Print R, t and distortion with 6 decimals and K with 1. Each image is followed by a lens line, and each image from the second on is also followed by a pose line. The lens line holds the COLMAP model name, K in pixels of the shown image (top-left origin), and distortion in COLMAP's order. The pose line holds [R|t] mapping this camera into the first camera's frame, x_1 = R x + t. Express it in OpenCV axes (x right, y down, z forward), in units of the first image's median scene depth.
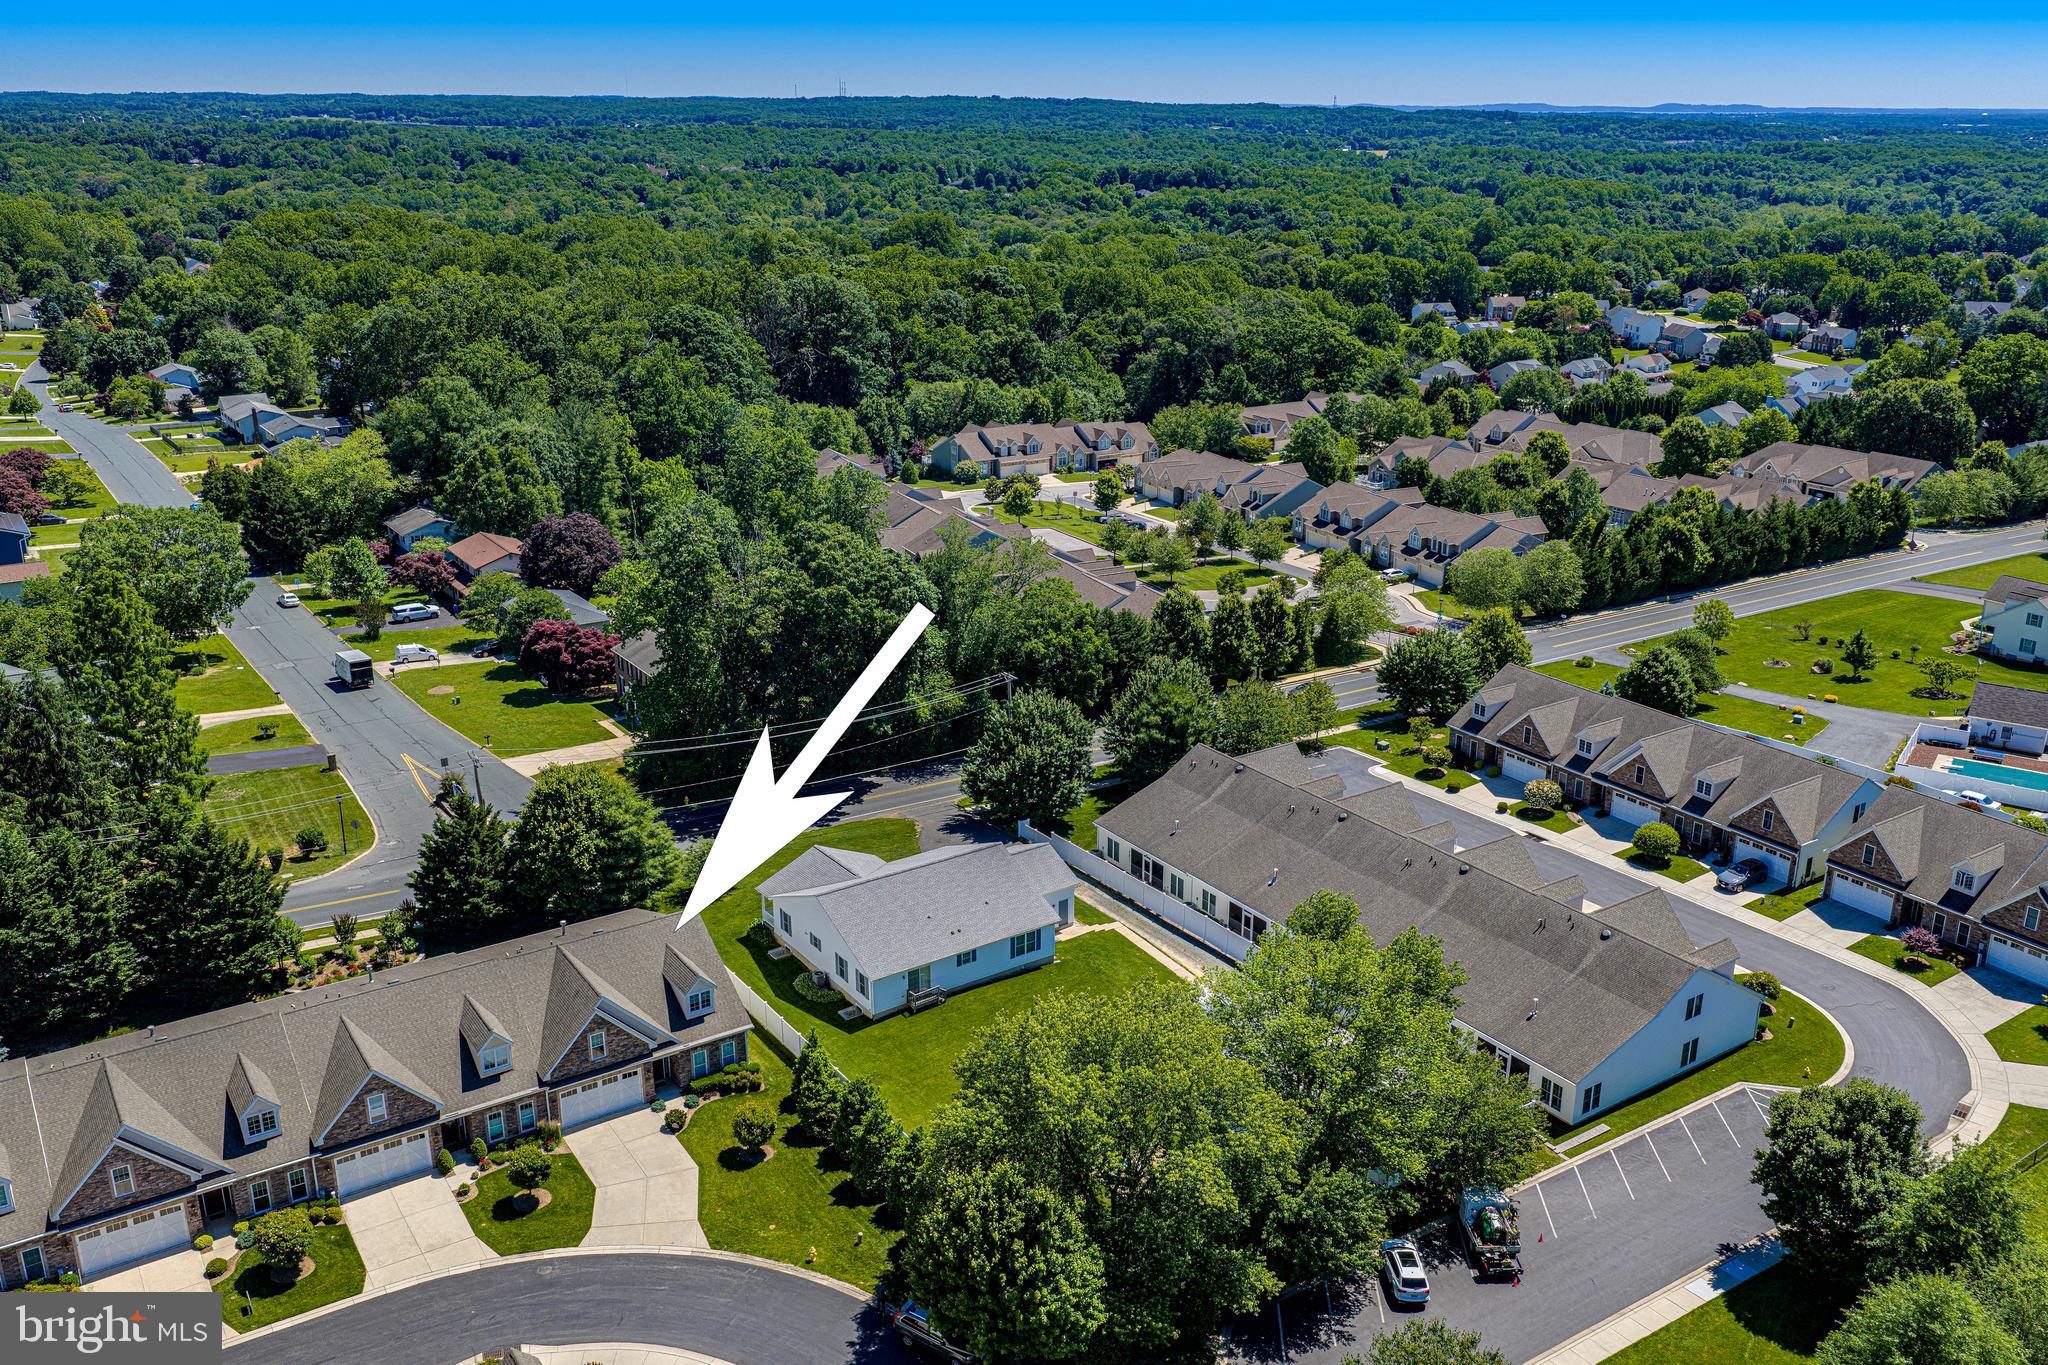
lens RADIAL K [[1703.2, 0, 1024.0], [0, 1703.2, 682.5], [0, 0, 1]] dist [0.030398, -0.054510]
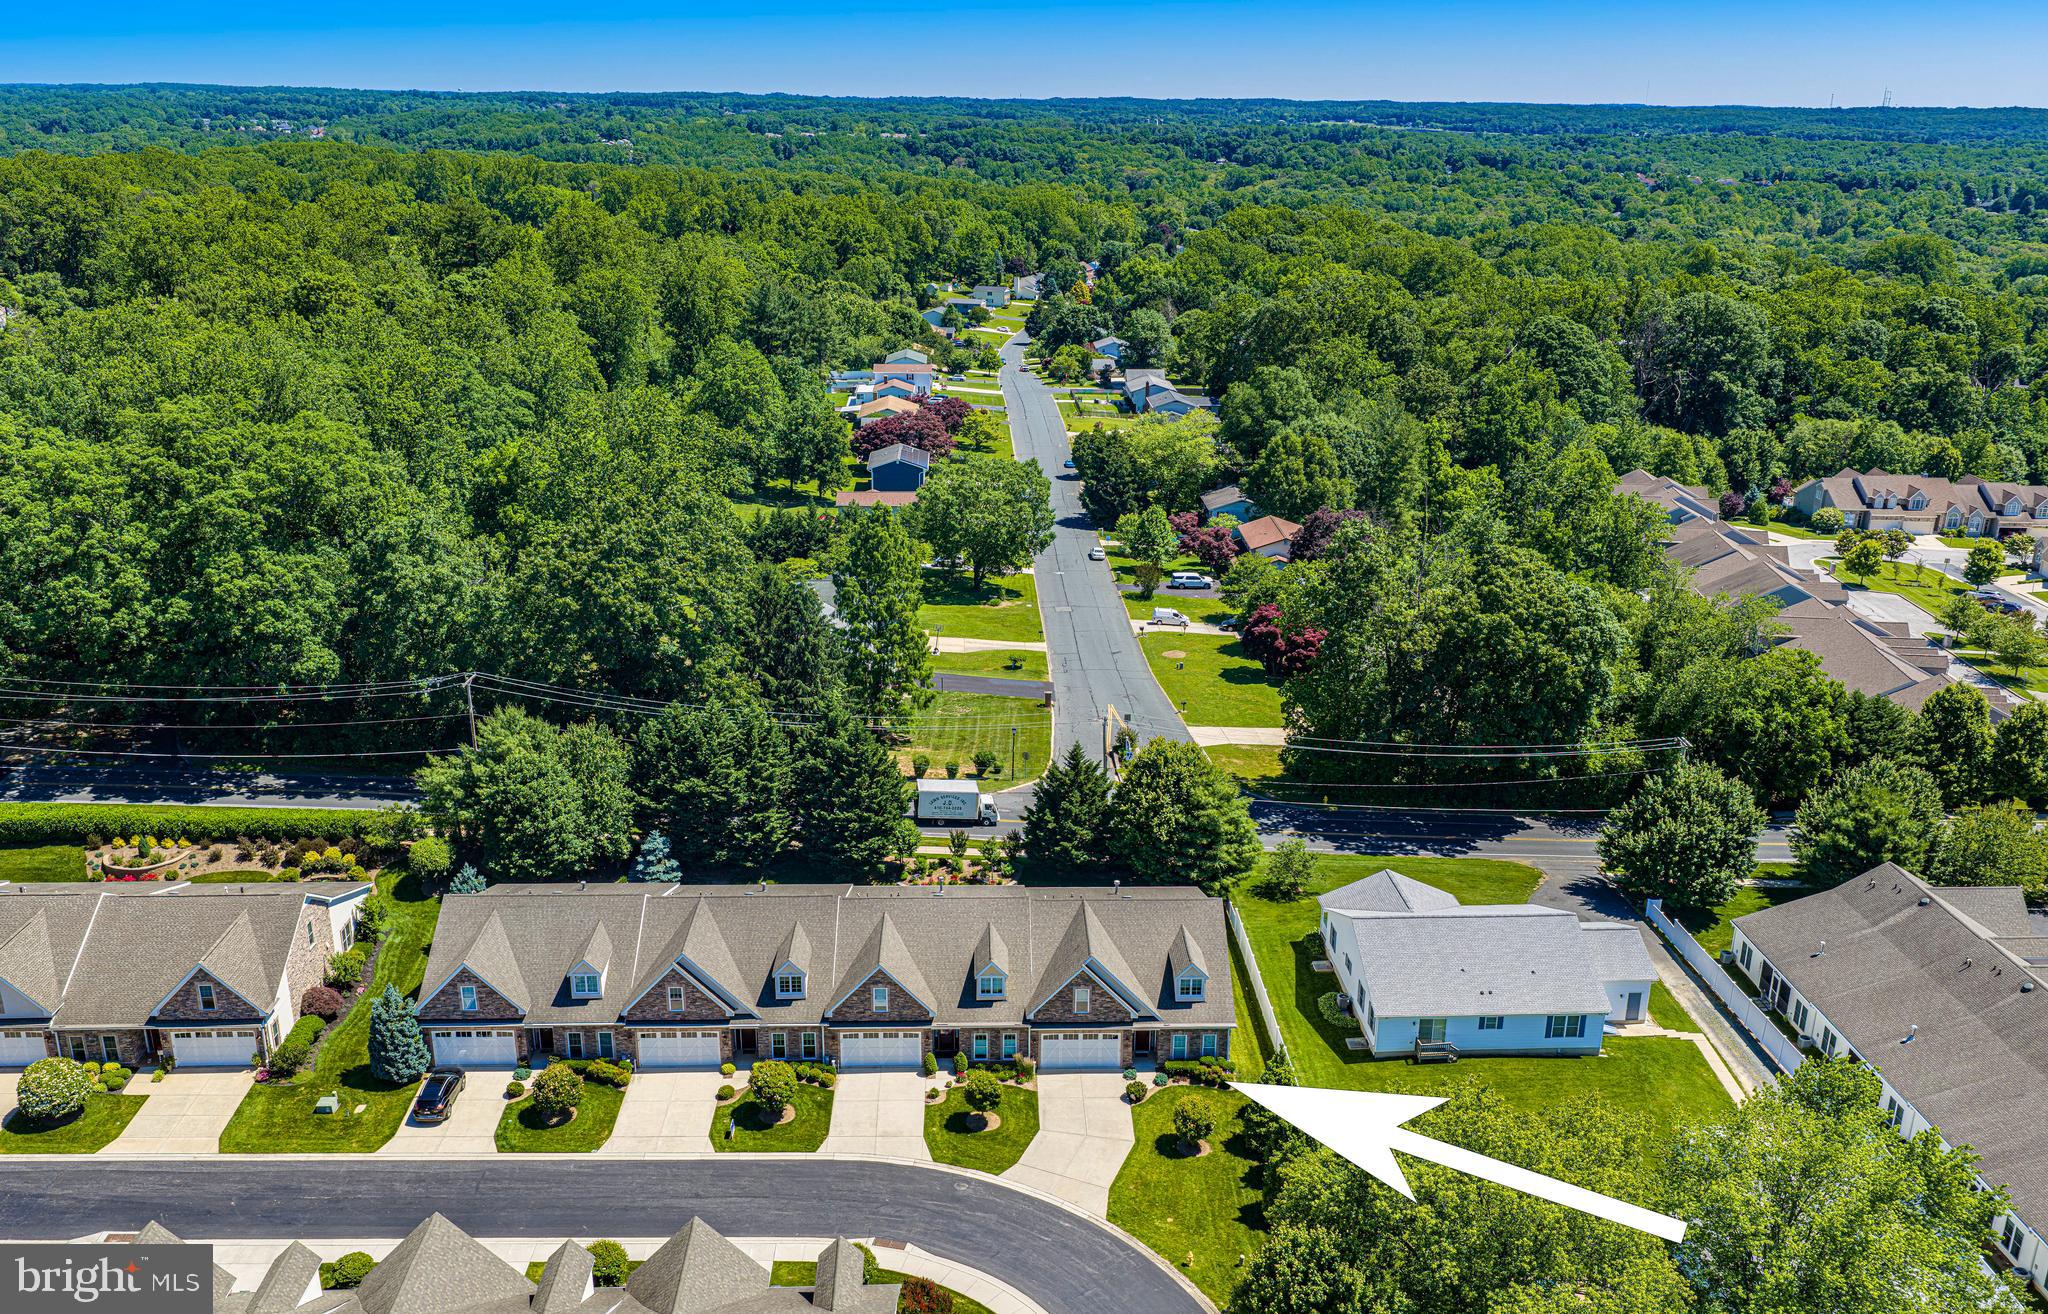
lens RADIAL K [[1675.0, 0, 1024.0], [0, 1675.0, 657.0], [0, 0, 1]] dist [0.033170, -0.059337]
pose [[0.852877, 0.171169, -0.493257, 0.125081], [-0.177434, 0.983528, 0.034506, -0.016797], [0.491038, 0.058091, 0.869199, 0.042912]]
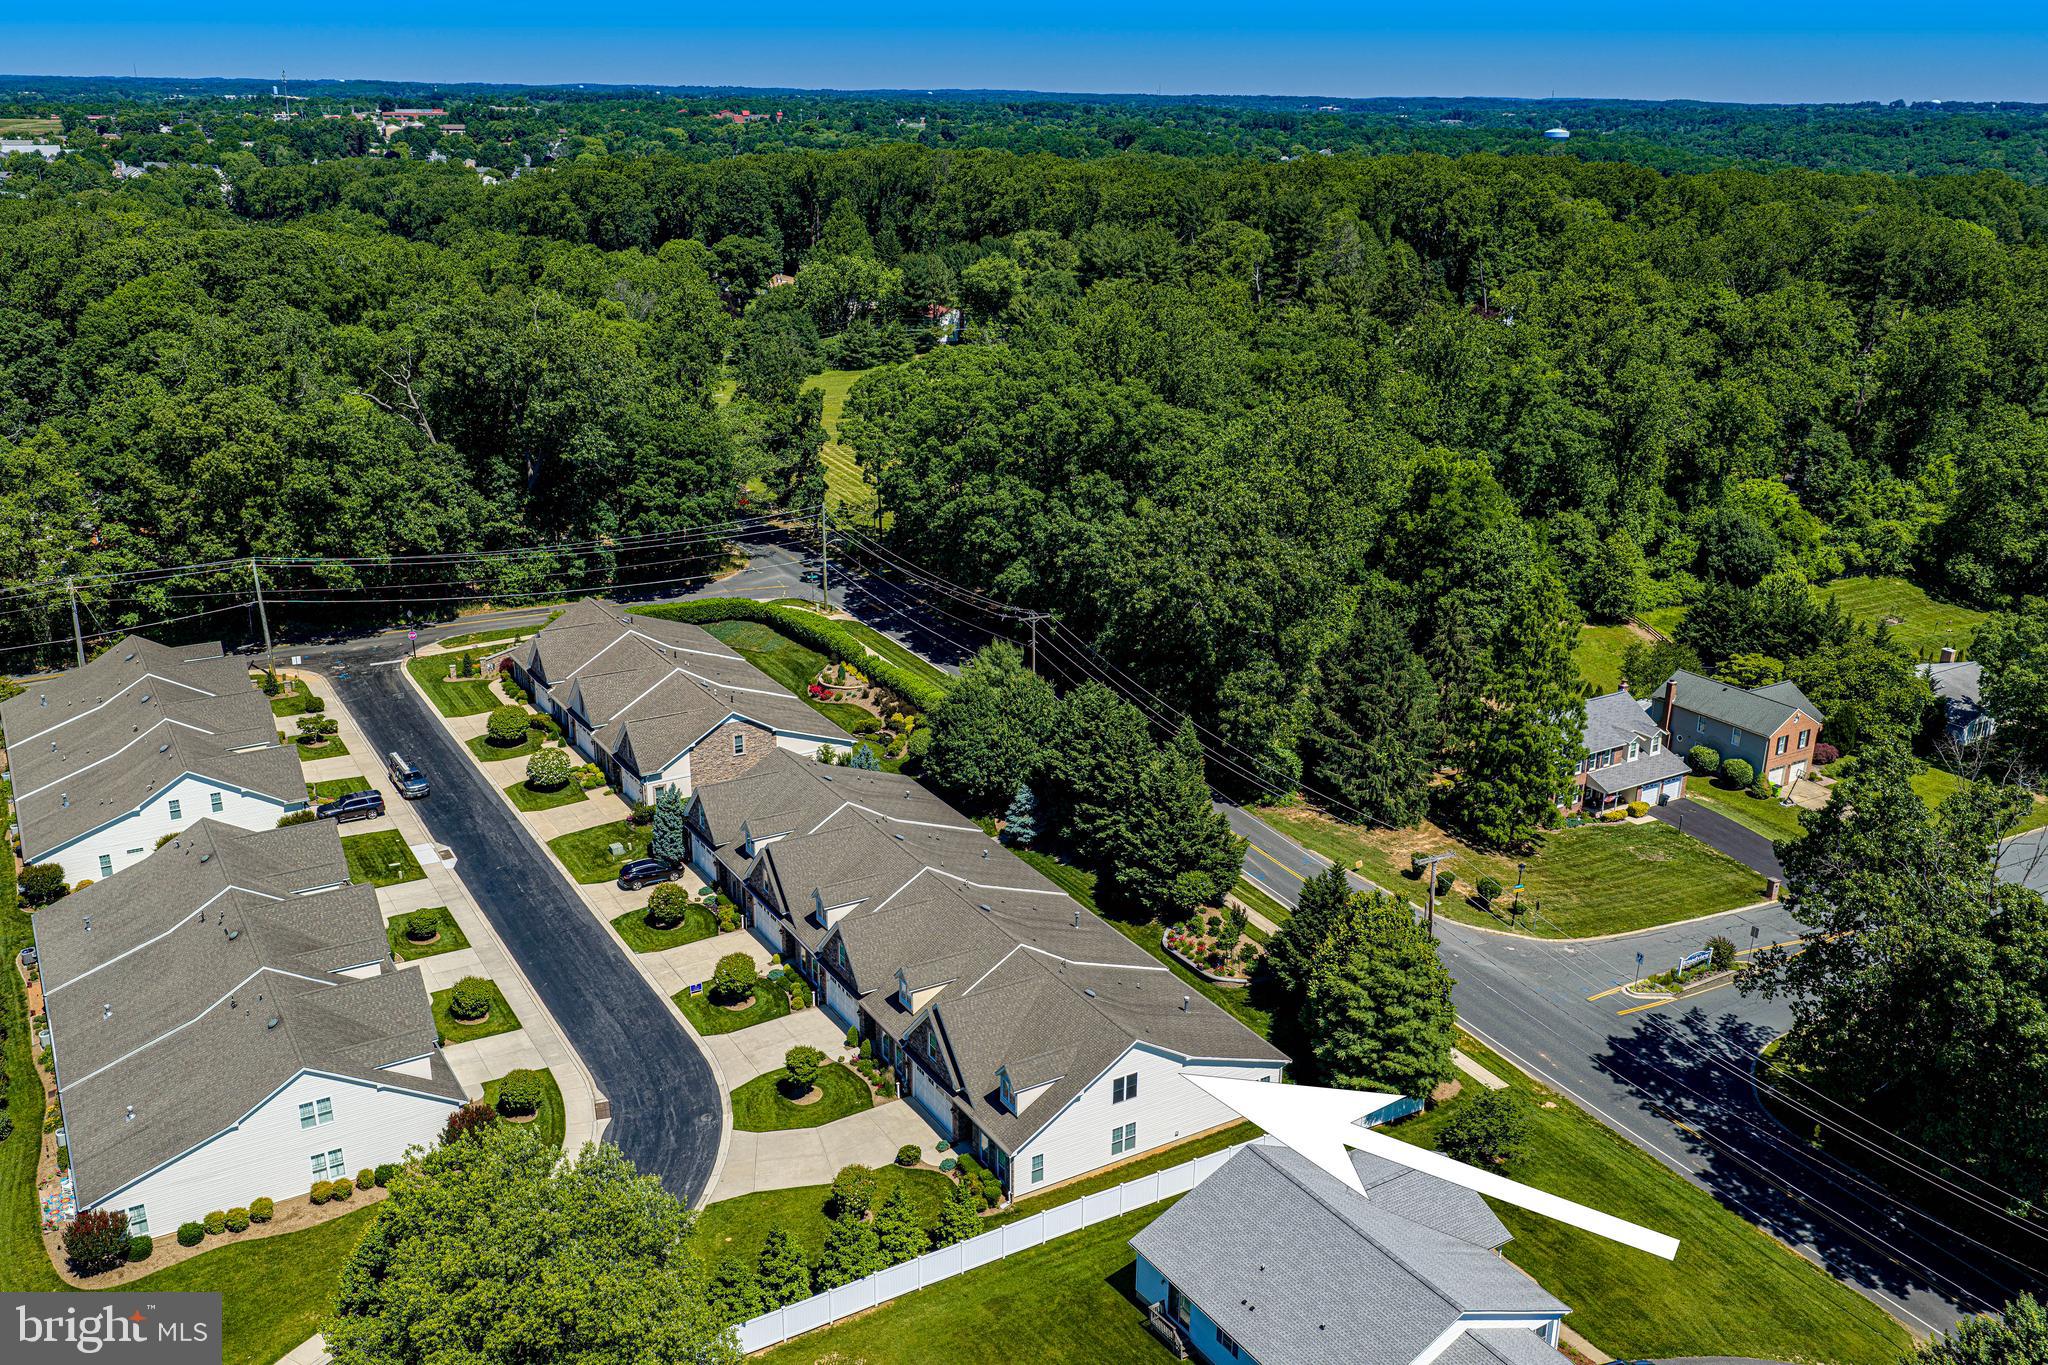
lens RADIAL K [[1703.2, 0, 1024.0], [0, 1703.2, 682.5], [0, 0, 1]] dist [0.030398, -0.054510]
pose [[-0.041357, 0.324443, -0.945001, 0.398518], [-0.327967, 0.888996, 0.319568, -0.201053], [0.943783, 0.323146, 0.069640, 0.582866]]
